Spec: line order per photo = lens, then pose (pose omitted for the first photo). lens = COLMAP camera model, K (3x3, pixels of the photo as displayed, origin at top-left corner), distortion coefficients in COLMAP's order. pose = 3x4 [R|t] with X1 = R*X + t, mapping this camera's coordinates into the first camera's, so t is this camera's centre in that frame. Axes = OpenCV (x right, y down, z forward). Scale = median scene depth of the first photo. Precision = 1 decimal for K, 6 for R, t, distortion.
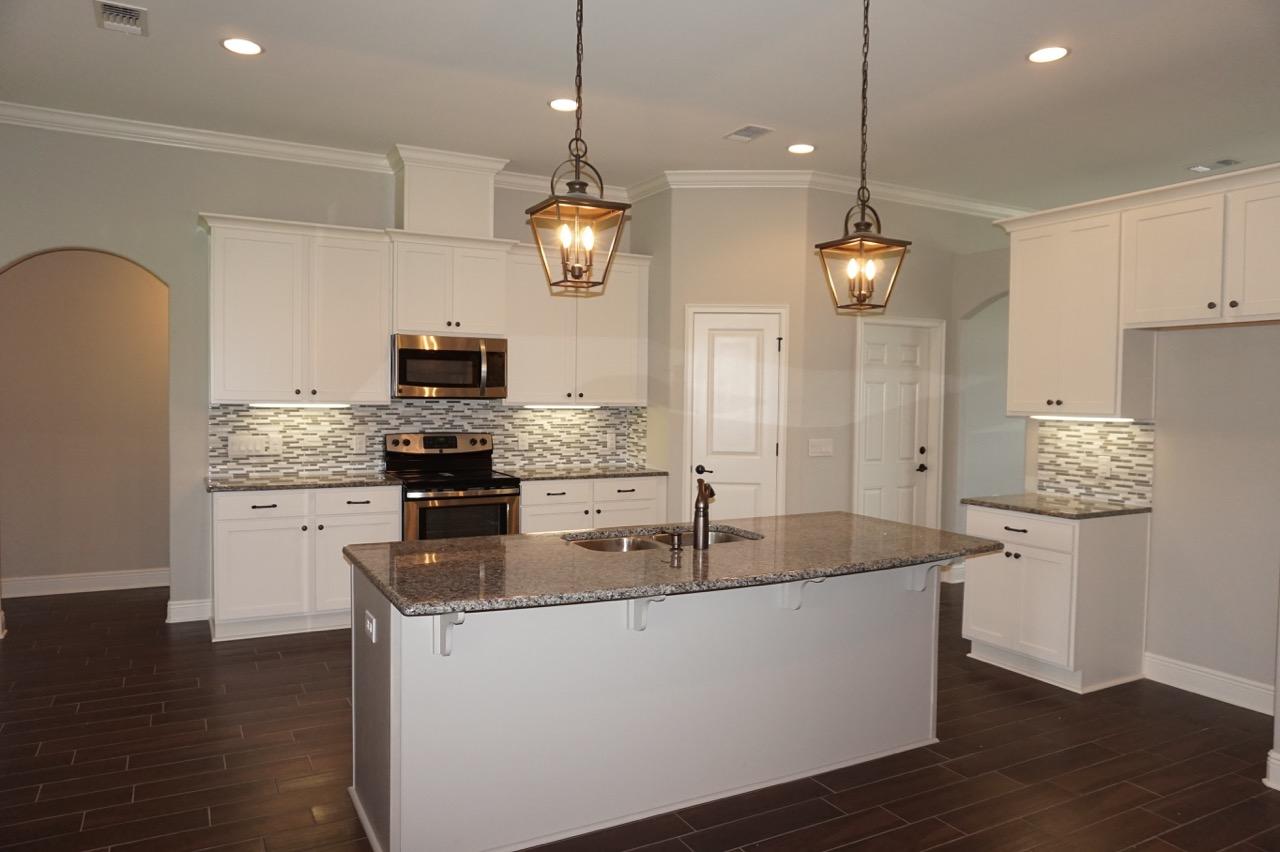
lens RADIAL K [[866.9, 0, 631.6], [0, 866.9, 422.8], [0, 0, 1]] dist [-0.035496, 0.037035]
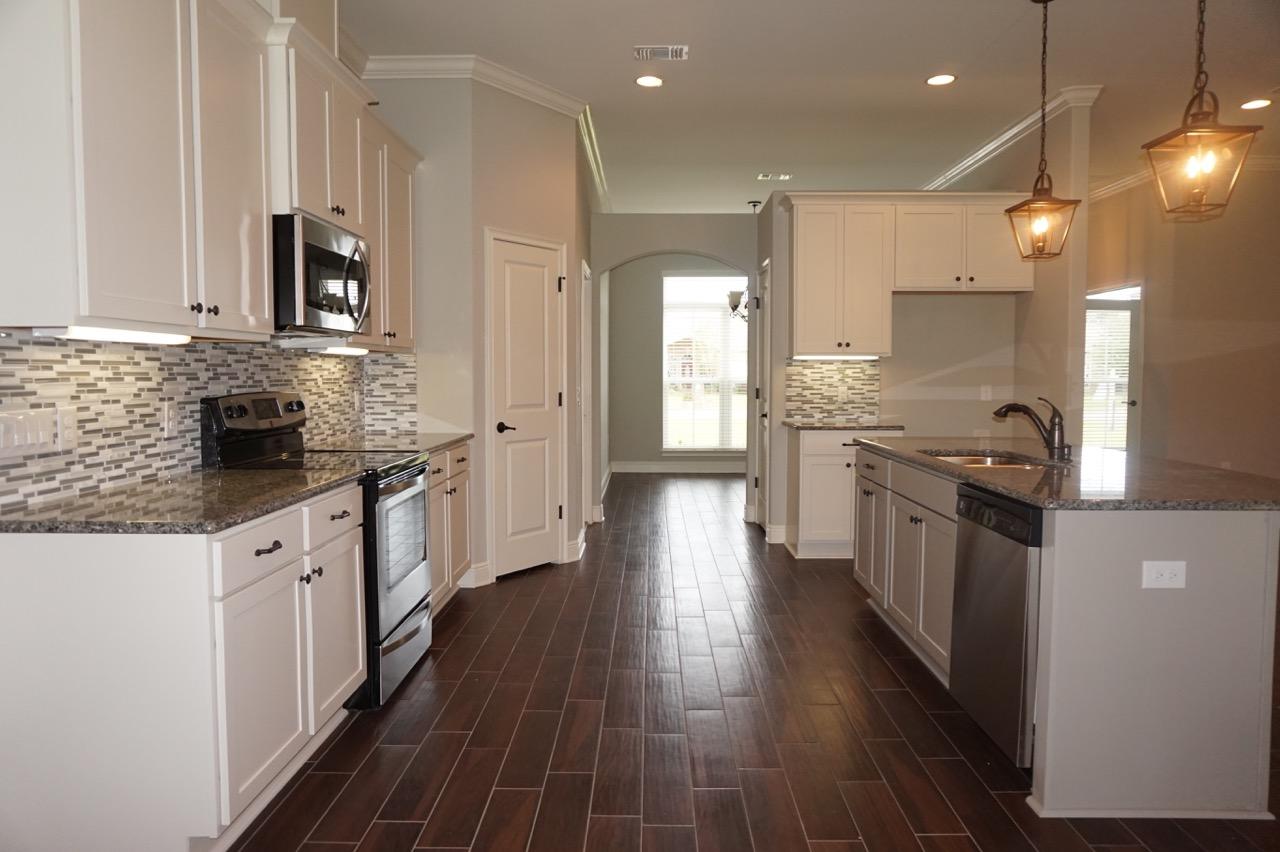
lens RADIAL K [[866.9, 0, 629.7], [0, 866.9, 421.9], [0, 0, 1]] dist [-0.035496, 0.037035]
pose [[0.486527, -0.063300, 0.871369, -0.647148], [0.034517, 0.997986, 0.053225, 0.009119], [-0.872983, 0.004182, 0.487732, 0.529028]]
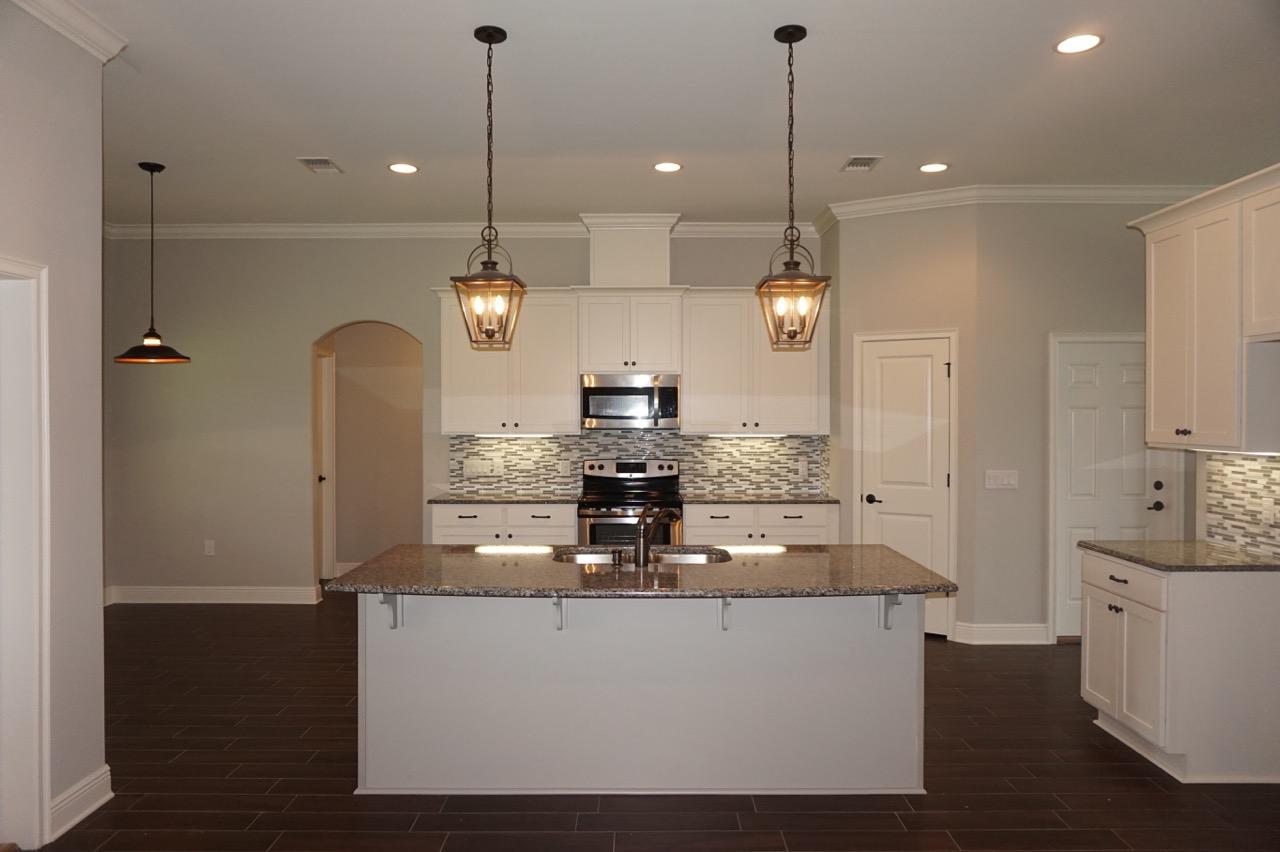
lens RADIAL K [[866.9, 0, 633.4], [0, 866.9, 422.6], [0, 0, 1]] dist [-0.035496, 0.037035]
pose [[0.879493, -0.008971, -0.475827, 0.340955], [-0.004476, 0.999622, -0.027119, -0.005983], [0.475890, 0.025981, 0.879121, 0.003218]]
